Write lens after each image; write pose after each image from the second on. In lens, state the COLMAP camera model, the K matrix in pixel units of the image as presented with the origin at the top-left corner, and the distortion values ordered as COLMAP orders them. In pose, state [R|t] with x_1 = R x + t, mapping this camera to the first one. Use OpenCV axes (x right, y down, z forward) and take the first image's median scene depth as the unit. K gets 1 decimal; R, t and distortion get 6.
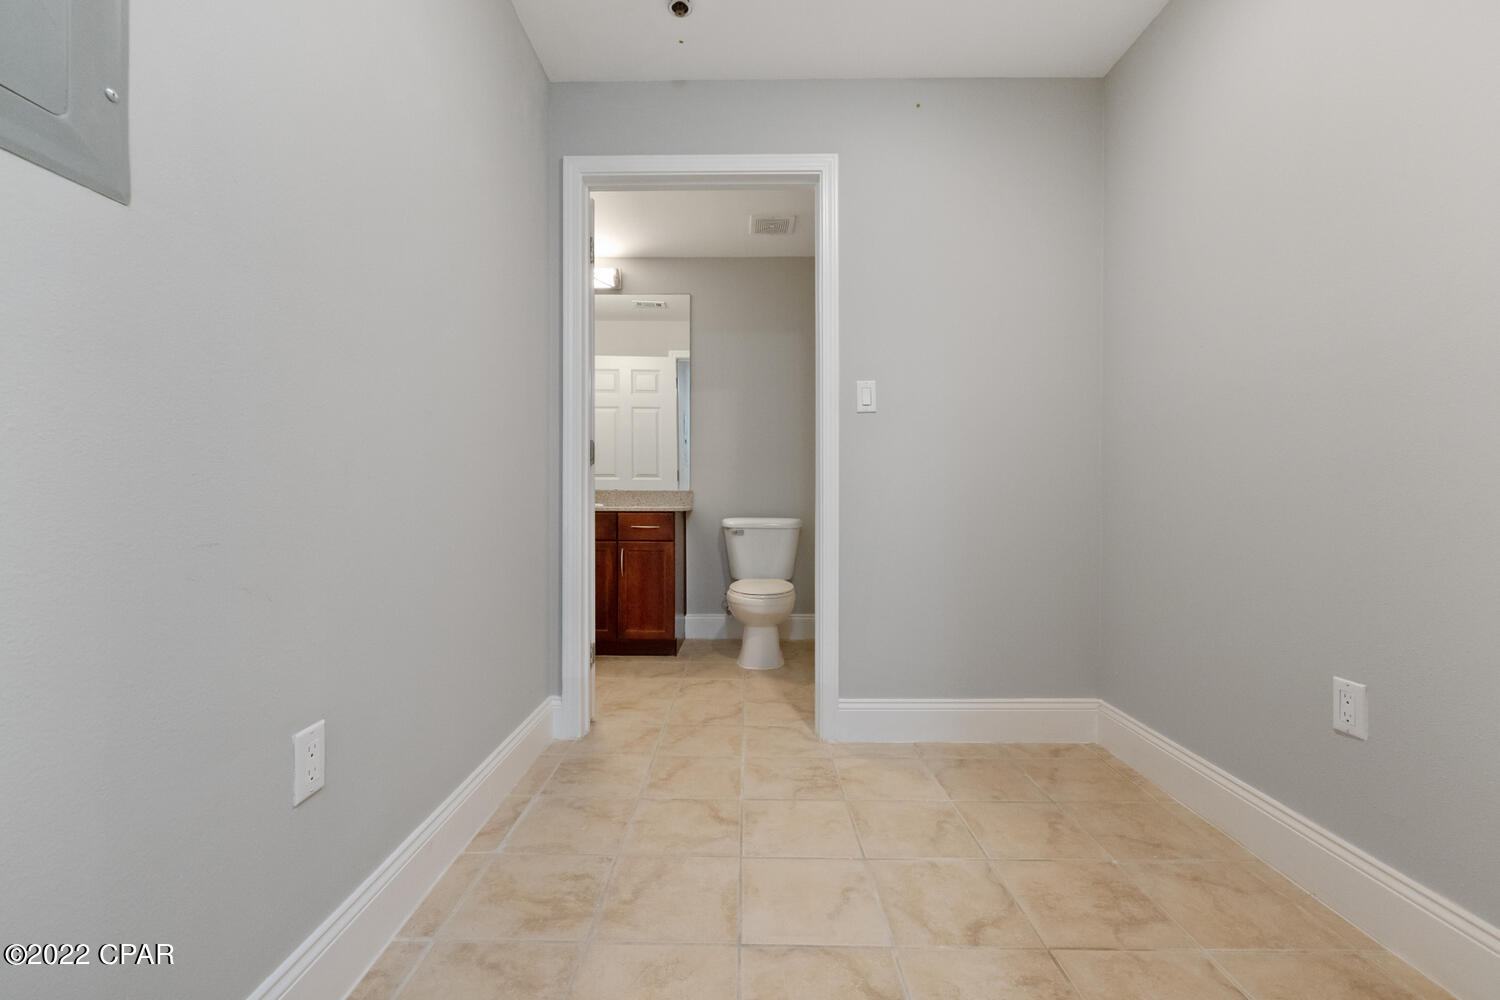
lens RADIAL K [[632.5, 0, 739.2], [0, 632.5, 497.6], [0, 0, 1]] dist [0.002252, 0.000391]
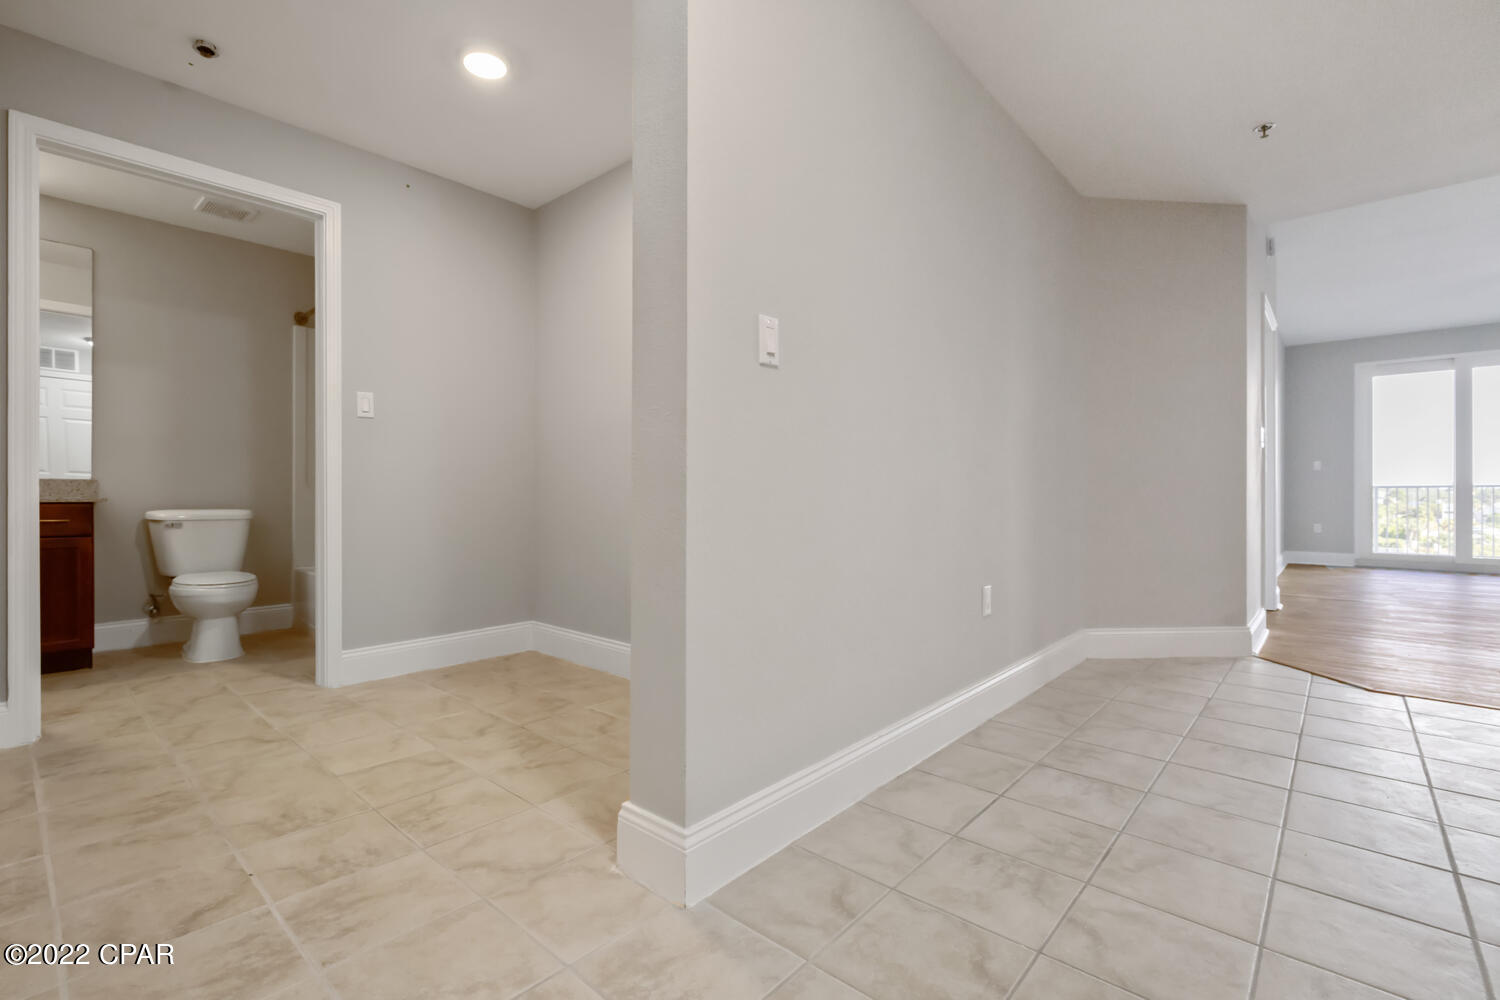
lens RADIAL K [[665.5, 0, 746.2], [0, 665.5, 493.8], [0, 0, 1]] dist [-0.005331, -0.000993]
pose [[0.651016, 0.000507, 0.759064, -0.210896], [0.000102, 1.000000, -0.000754, 0.011046], [-0.759064, 0.000568, 0.651015, -0.291604]]
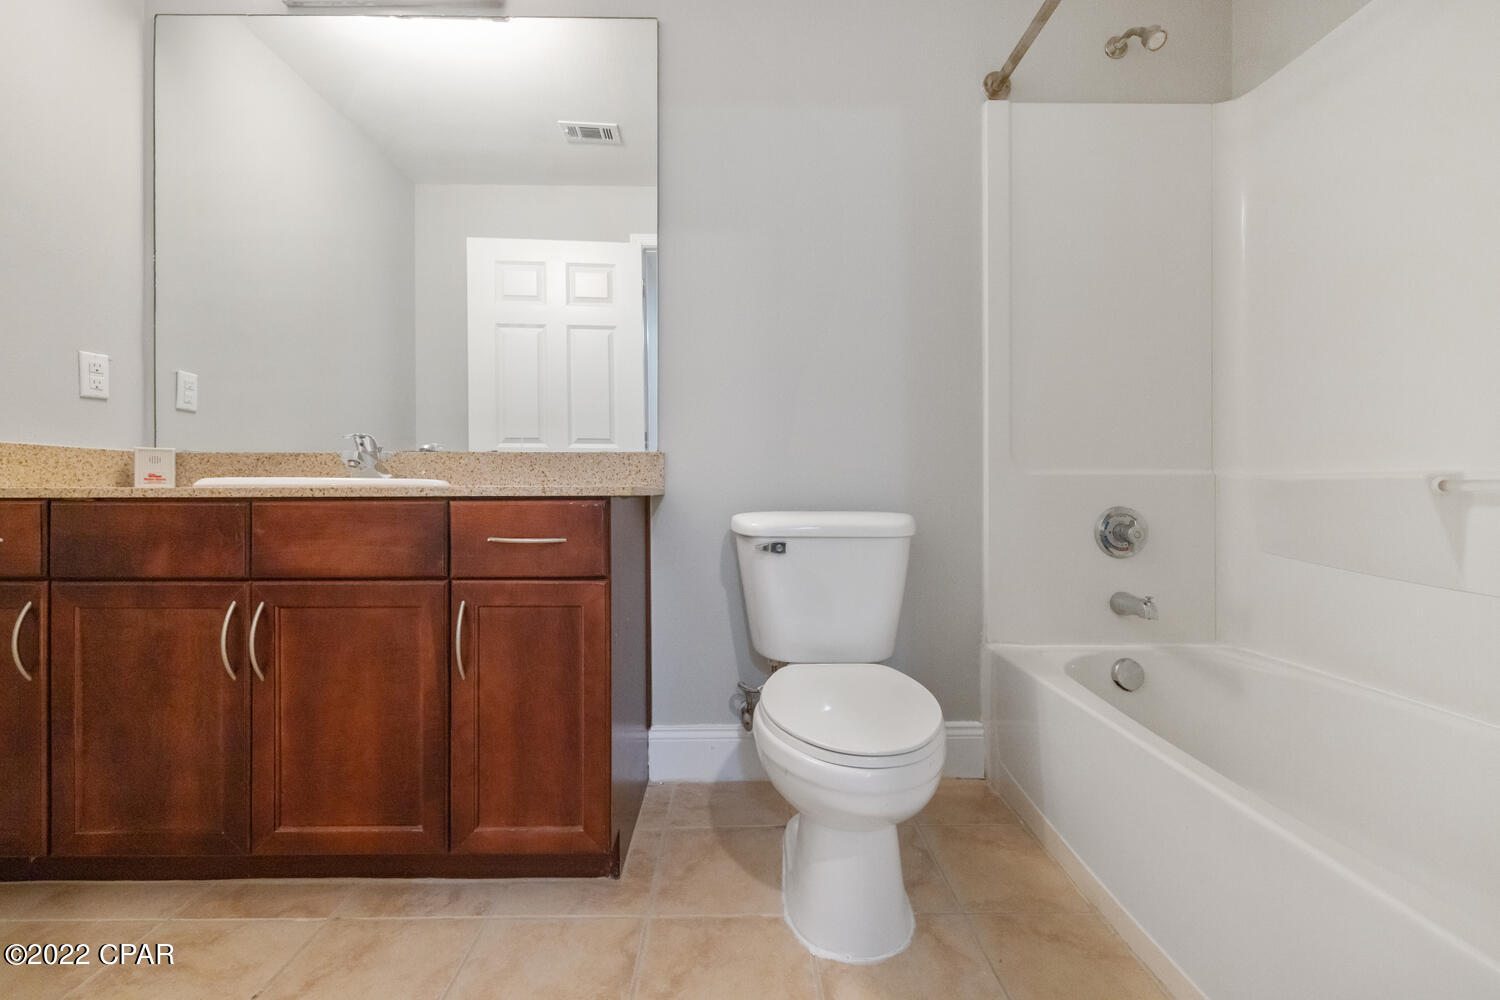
lens RADIAL K [[632.5, 0, 742.1], [0, 632.5, 487.1], [0, 0, 1]] dist [0.002252, 0.000391]
pose [[0.999528, -0.001783, 0.030679, -0.037621], [0.001831, 0.999997, -0.001553, 0.017131], [-0.030676, 0.001609, 0.999528, 0.637289]]
